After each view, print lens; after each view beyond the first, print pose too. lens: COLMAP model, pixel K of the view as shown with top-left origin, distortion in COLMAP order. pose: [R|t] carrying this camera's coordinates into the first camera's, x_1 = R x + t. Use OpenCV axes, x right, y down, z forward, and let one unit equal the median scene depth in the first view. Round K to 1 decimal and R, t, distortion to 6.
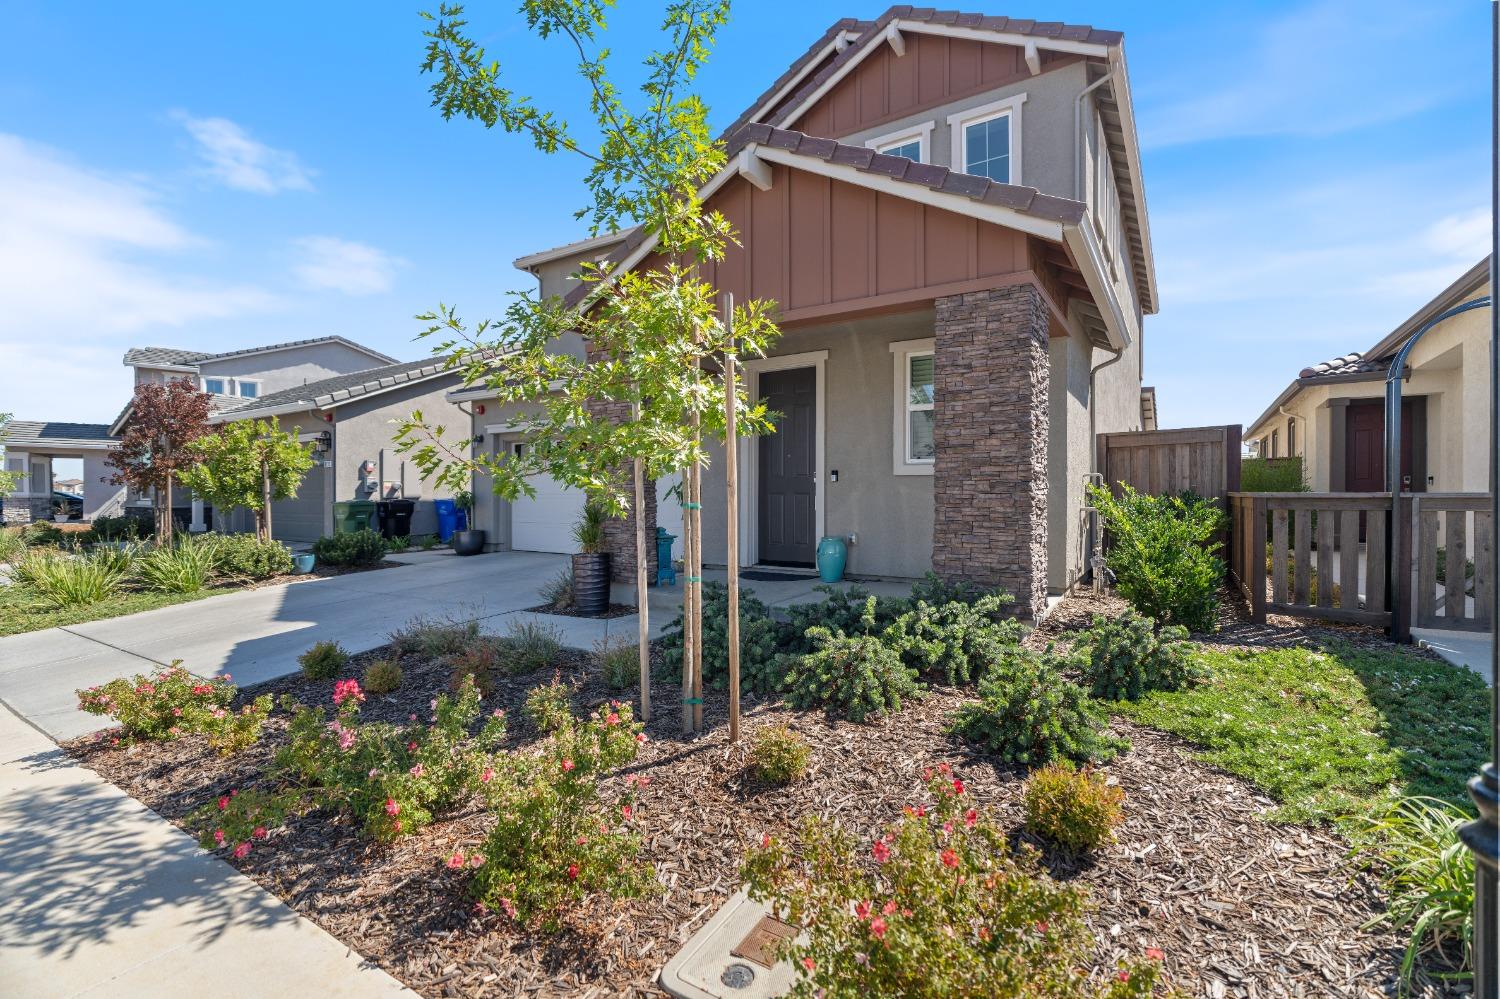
lens RADIAL K [[672.3, 0, 781.0], [0, 672.3, 497.9], [0, 0, 1]] dist [-0.009935, 0.003683]
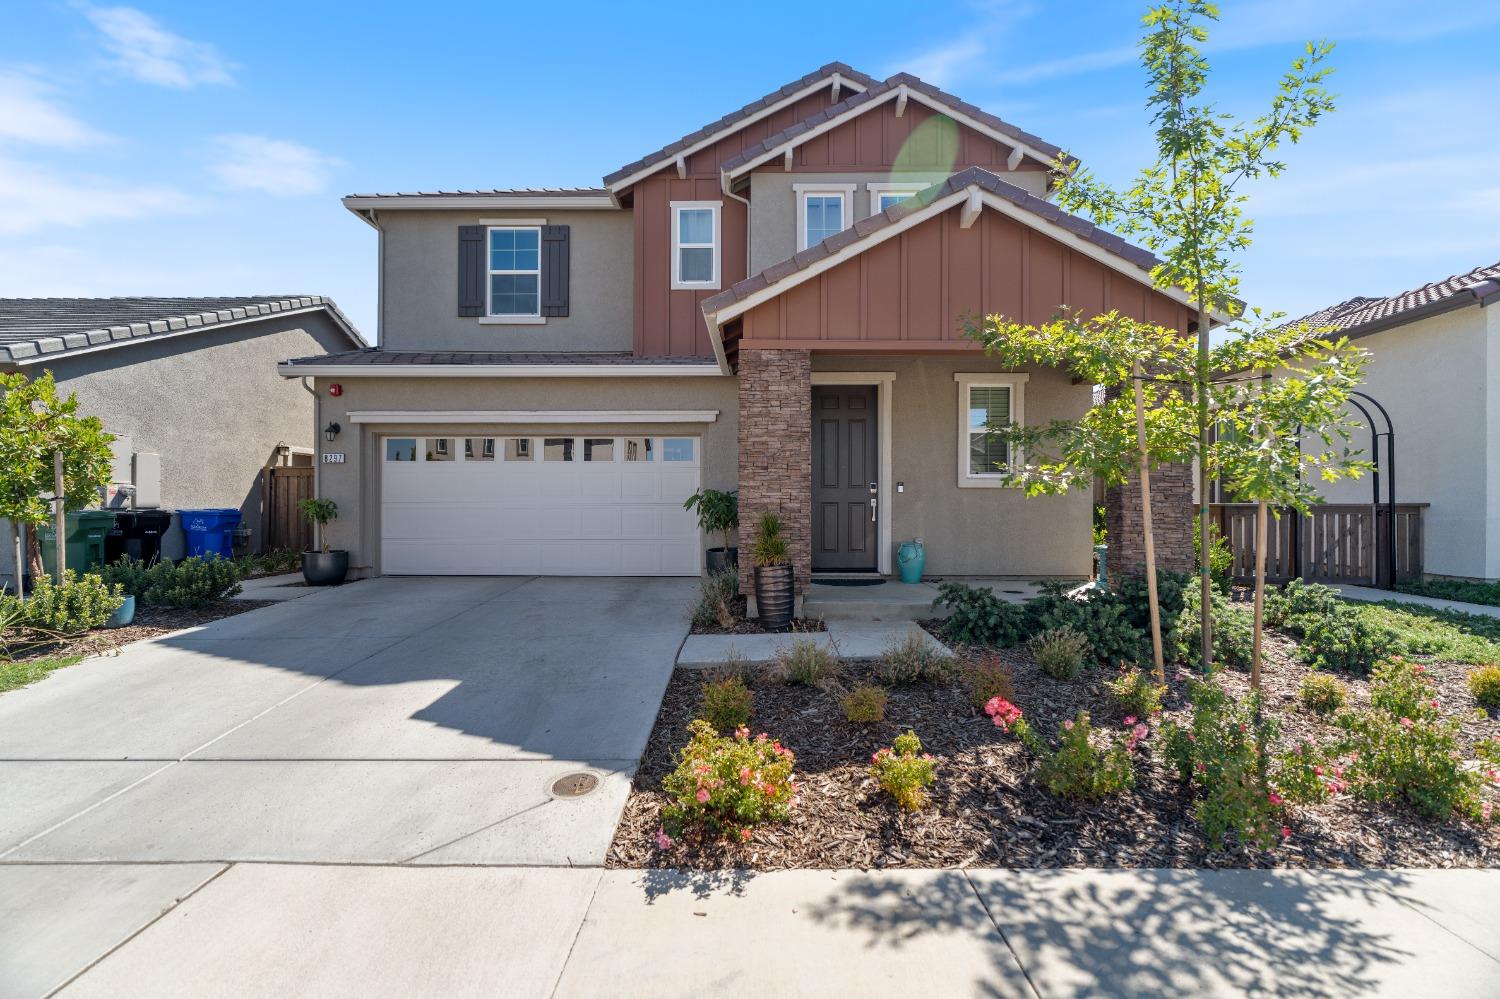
lens RADIAL K [[672.3, 0, 741.1], [0, 672.3, 506.6], [0, 0, 1]] dist [-0.009935, 0.003683]
pose [[0.851307, 0.001234, 0.524667, -1.577272], [0.000798, 0.999993, -0.003648, 0.007710], [-0.524667, 0.003524, 0.851300, 0.428348]]
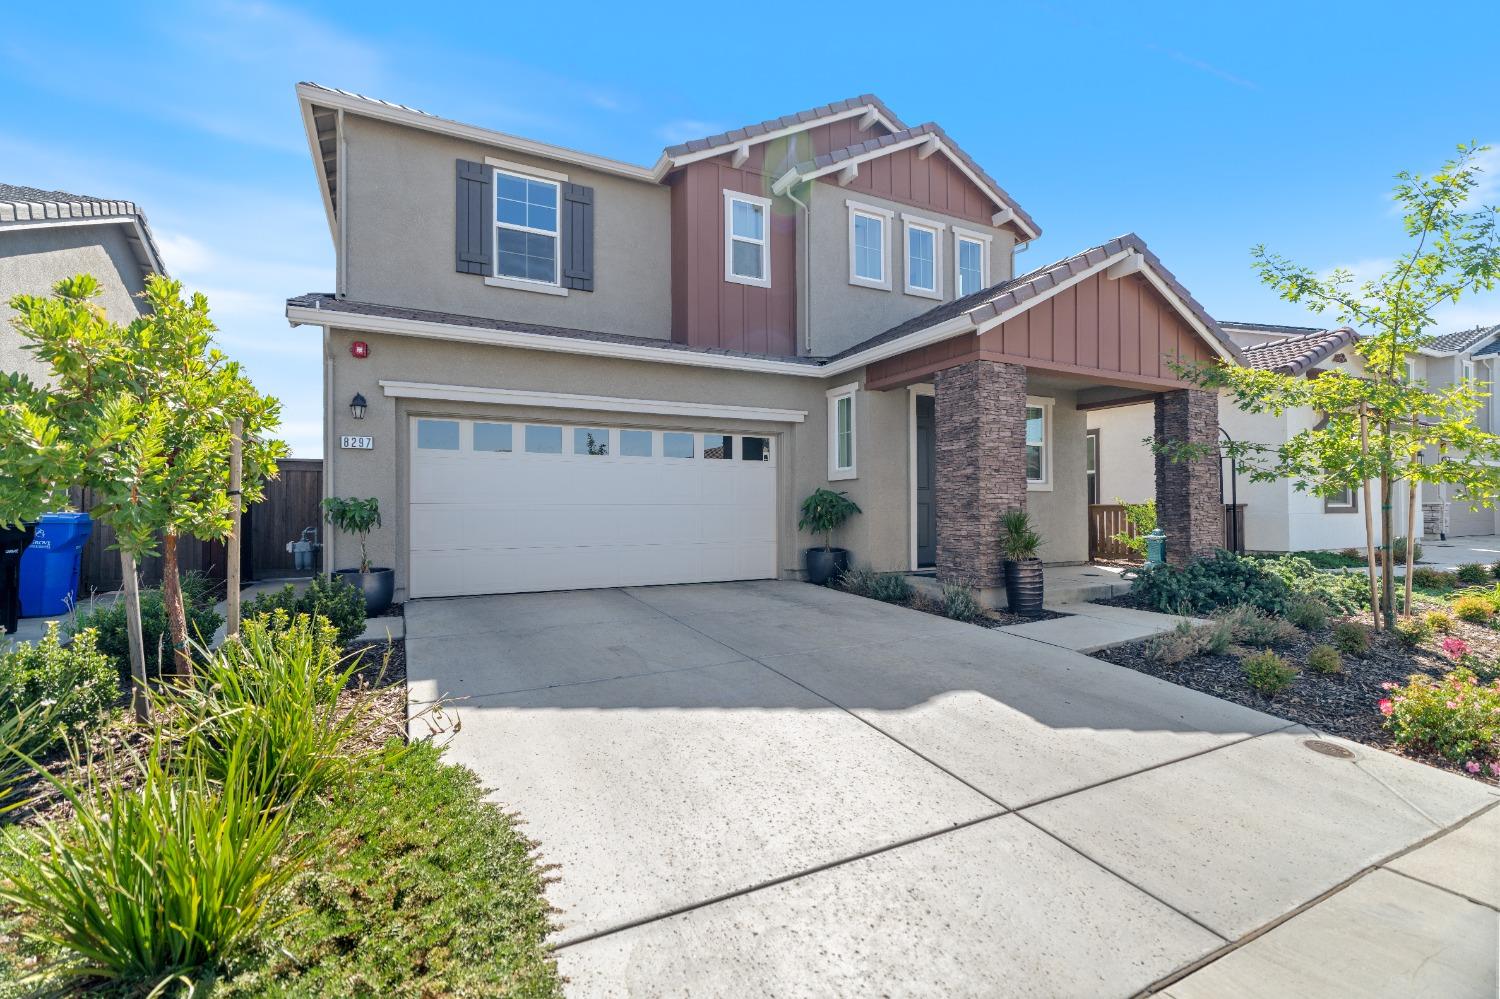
lens RADIAL K [[672.3, 0, 747.5], [0, 672.3, 501.0], [0, 0, 1]] dist [-0.009935, 0.003683]
pose [[0.511248, 0.009607, 0.859379, -2.627959], [0.006262, 0.999869, -0.014903, 0.010679], [-0.859410, 0.013001, 0.511121, 1.554289]]
